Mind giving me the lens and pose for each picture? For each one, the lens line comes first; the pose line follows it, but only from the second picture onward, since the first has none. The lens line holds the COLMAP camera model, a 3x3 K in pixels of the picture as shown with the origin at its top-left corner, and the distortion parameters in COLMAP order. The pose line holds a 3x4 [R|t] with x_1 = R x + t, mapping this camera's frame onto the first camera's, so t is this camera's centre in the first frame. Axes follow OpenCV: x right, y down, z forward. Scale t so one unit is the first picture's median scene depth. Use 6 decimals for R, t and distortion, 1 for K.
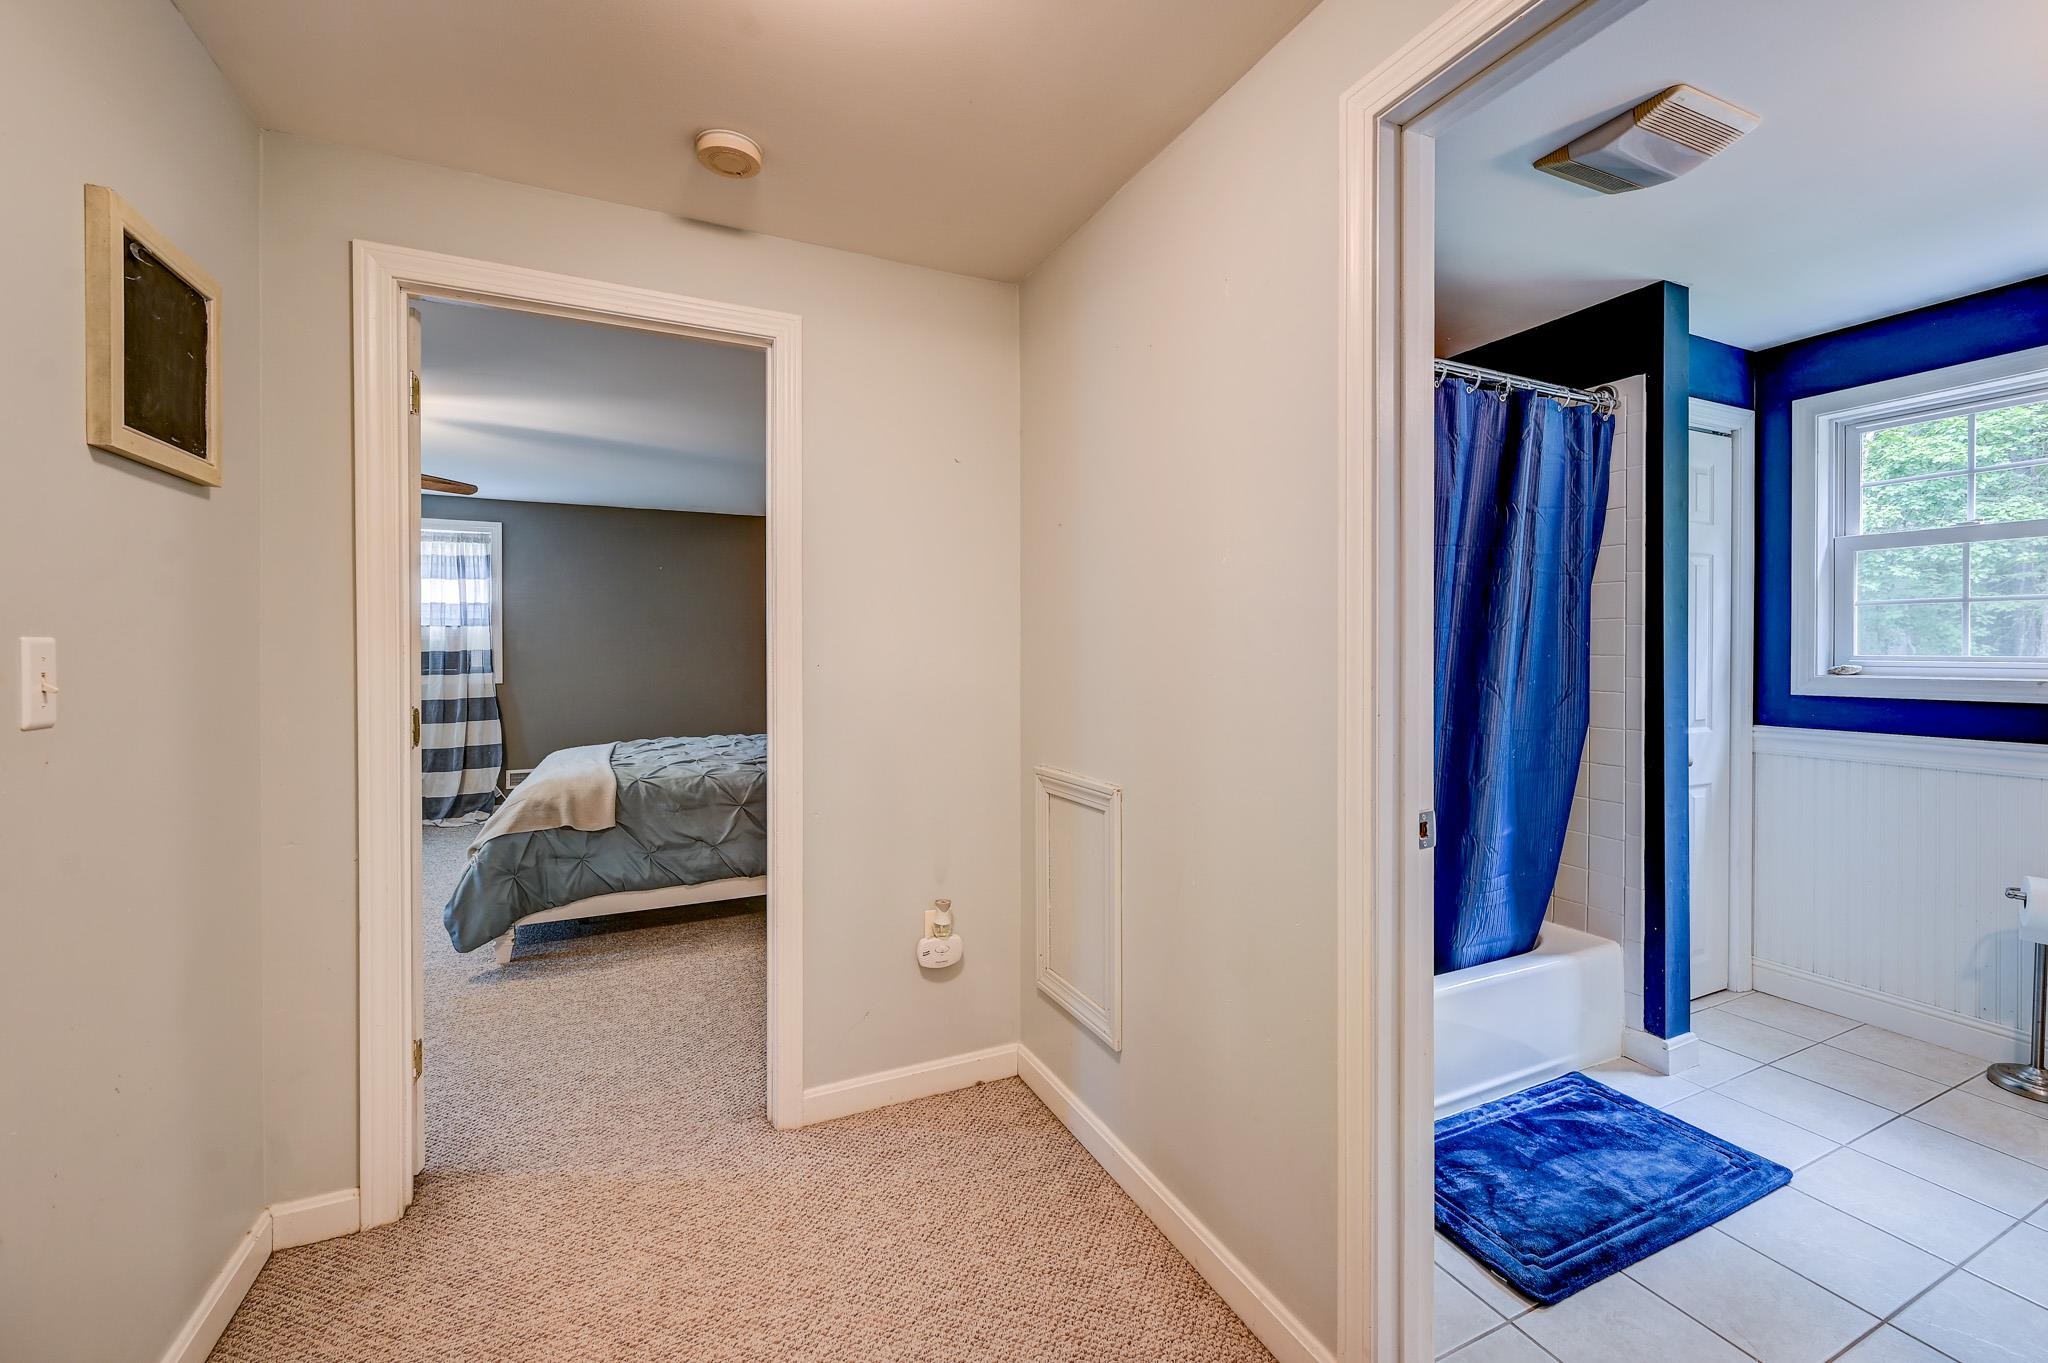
lens RADIAL K [[813.8, 0, 1024.6], [0, 813.8, 646.9], [0, 0, 1]] dist [0.001446, 0.000250]
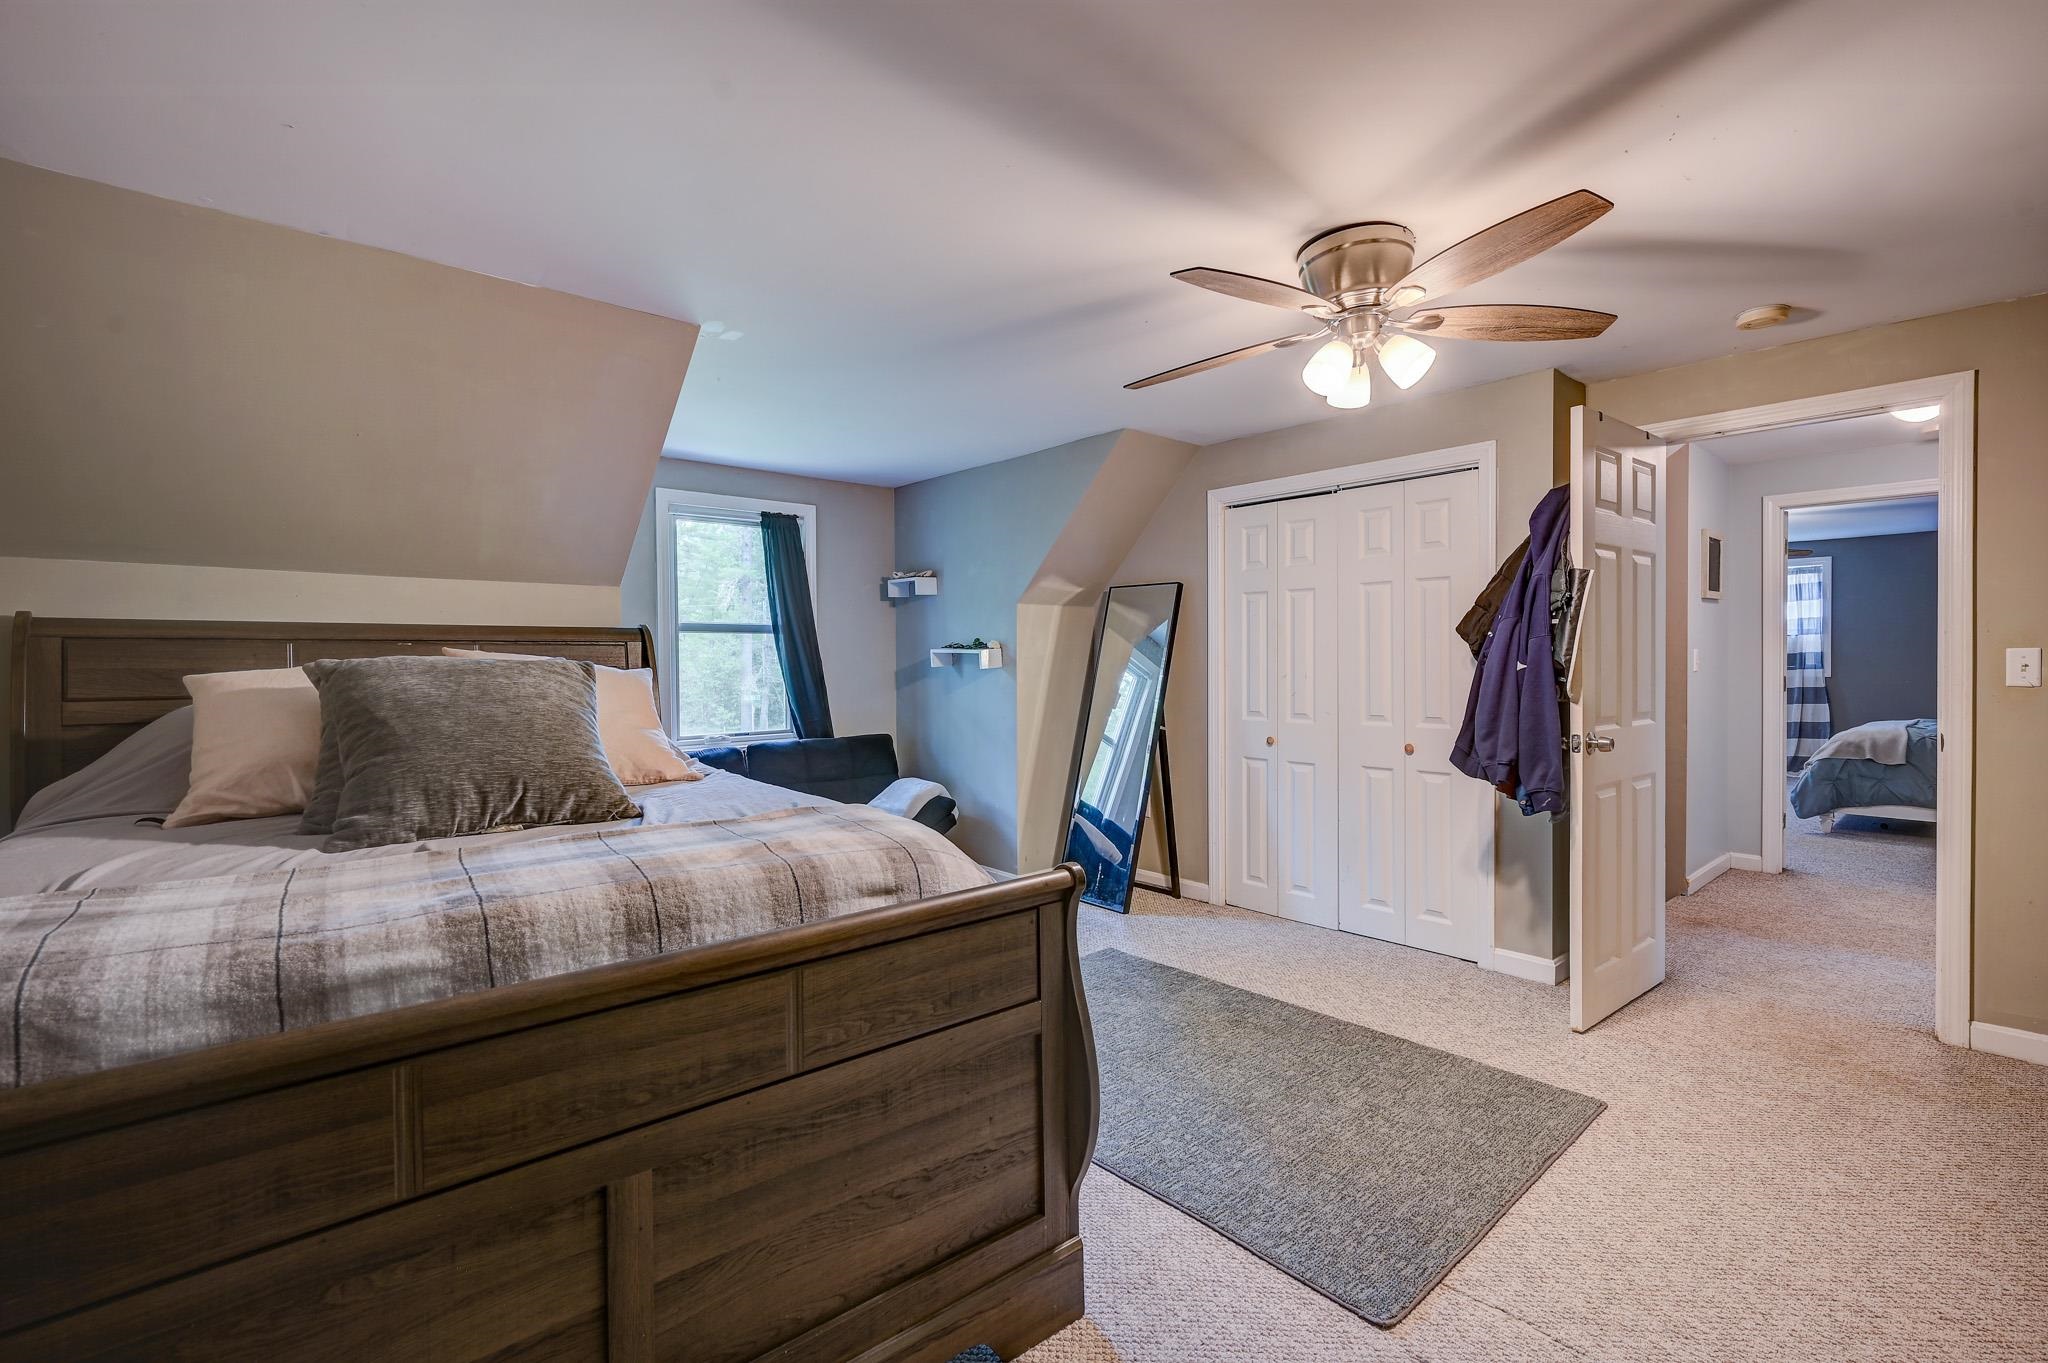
lens RADIAL K [[938.4, 0, 1024.0], [0, 938.4, 681.5], [0, 0, 1]] dist [0.000388, 0.000217]
pose [[0.279471, 0.021236, -0.959919, 0.502356], [0.011685, 0.999606, 0.025516, -0.002326], [0.960083, -0.018348, 0.279112, -0.753370]]
